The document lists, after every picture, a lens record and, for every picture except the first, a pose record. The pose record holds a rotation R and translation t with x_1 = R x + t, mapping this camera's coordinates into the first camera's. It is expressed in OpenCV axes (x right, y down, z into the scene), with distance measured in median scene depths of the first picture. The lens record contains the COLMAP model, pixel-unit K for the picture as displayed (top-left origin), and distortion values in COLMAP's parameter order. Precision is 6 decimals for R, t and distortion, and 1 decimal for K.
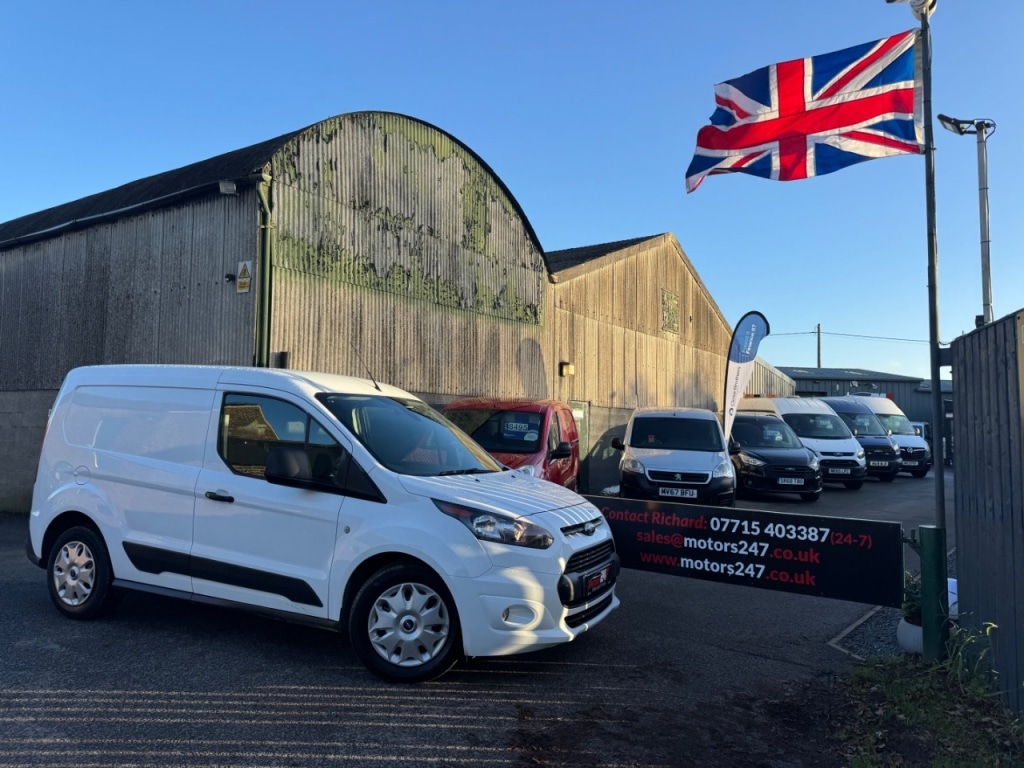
lens RADIAL K [[714.1, 0, 516.9], [0, 714.1, 384.8], [0, 0, 1]] dist [0.135188, -0.202223]
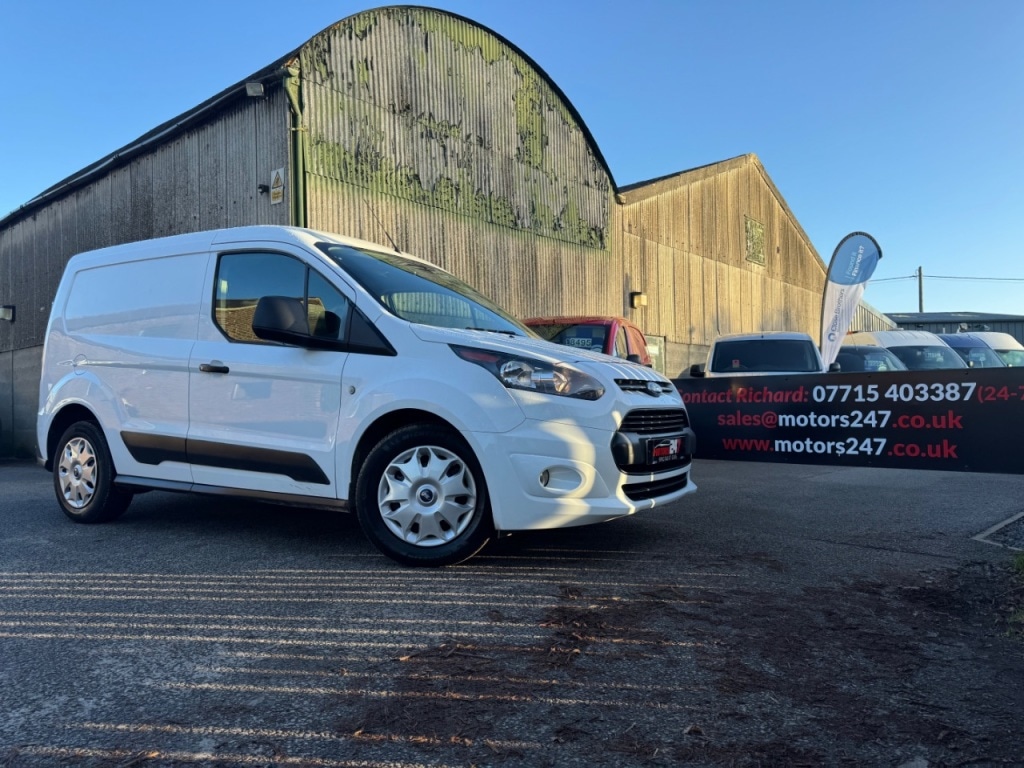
lens RADIAL K [[715.0, 0, 514.9], [0, 715.0, 385.9], [0, 0, 1]] dist [0.157460, -0.274965]
pose [[0.993055, -0.035841, -0.112062, 0.019129], [0.039698, 0.998687, 0.032375, 0.084508], [0.110755, -0.036599, 0.993174, 0.099912]]
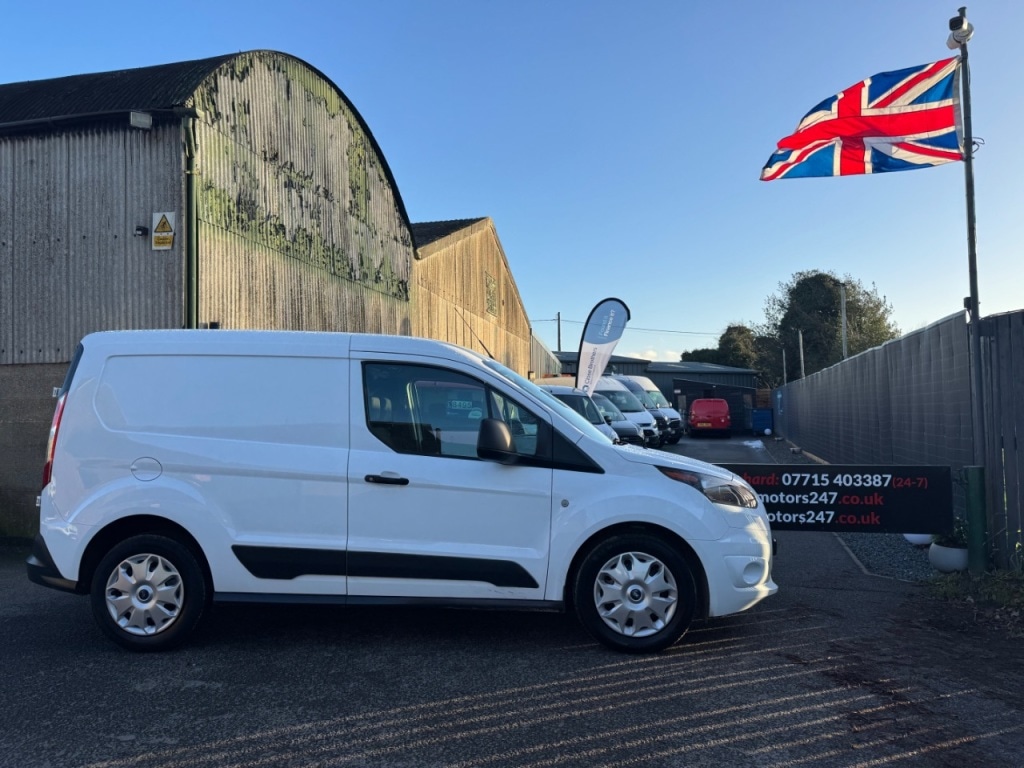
lens RADIAL K [[720.1, 0, 514.2], [0, 720.1, 384.1], [0, 0, 1]] dist [0.069898, -0.087608]
pose [[0.925728, -0.014752, 0.377901, -0.311801], [0.007537, 0.999760, 0.020566, 0.011656], [-0.378114, -0.016190, 0.925618, 0.074827]]
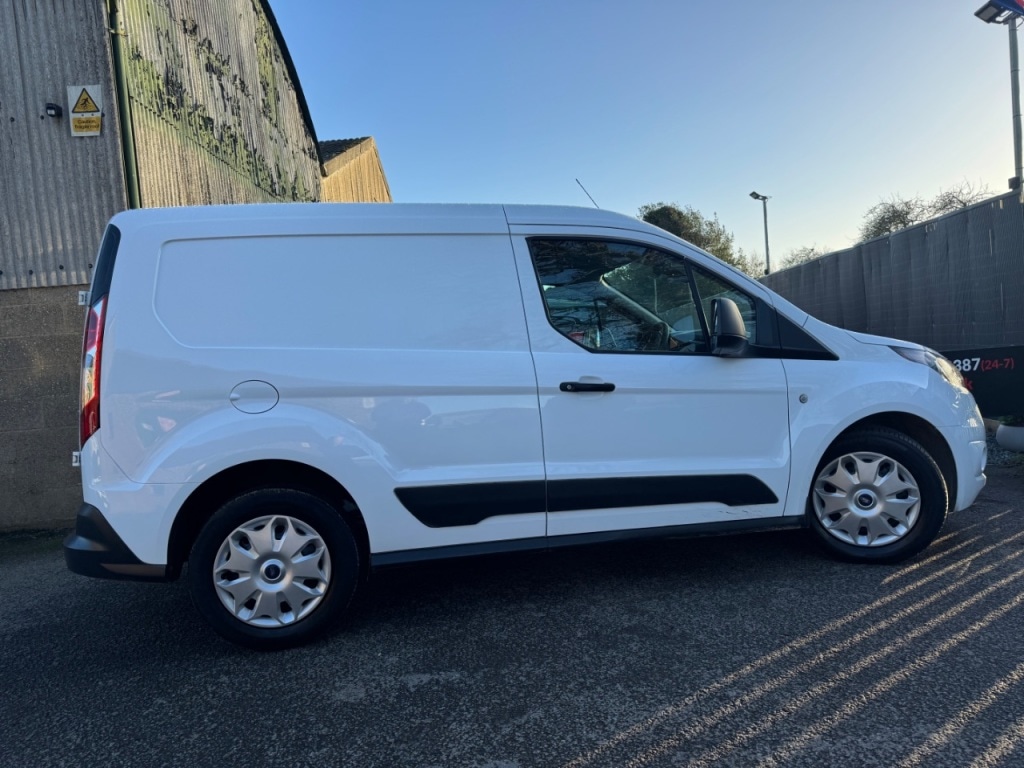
lens RADIAL K [[729.4, 0, 512.0], [0, 729.4, 384.0], [0, 0, 1]] dist [0.005298, 0.000454]
pose [[0.814597, -0.107837, 0.569915, -0.445717], [0.060937, 0.993039, 0.100799, 0.041682], [-0.576817, -0.047381, 0.815498, 0.260220]]
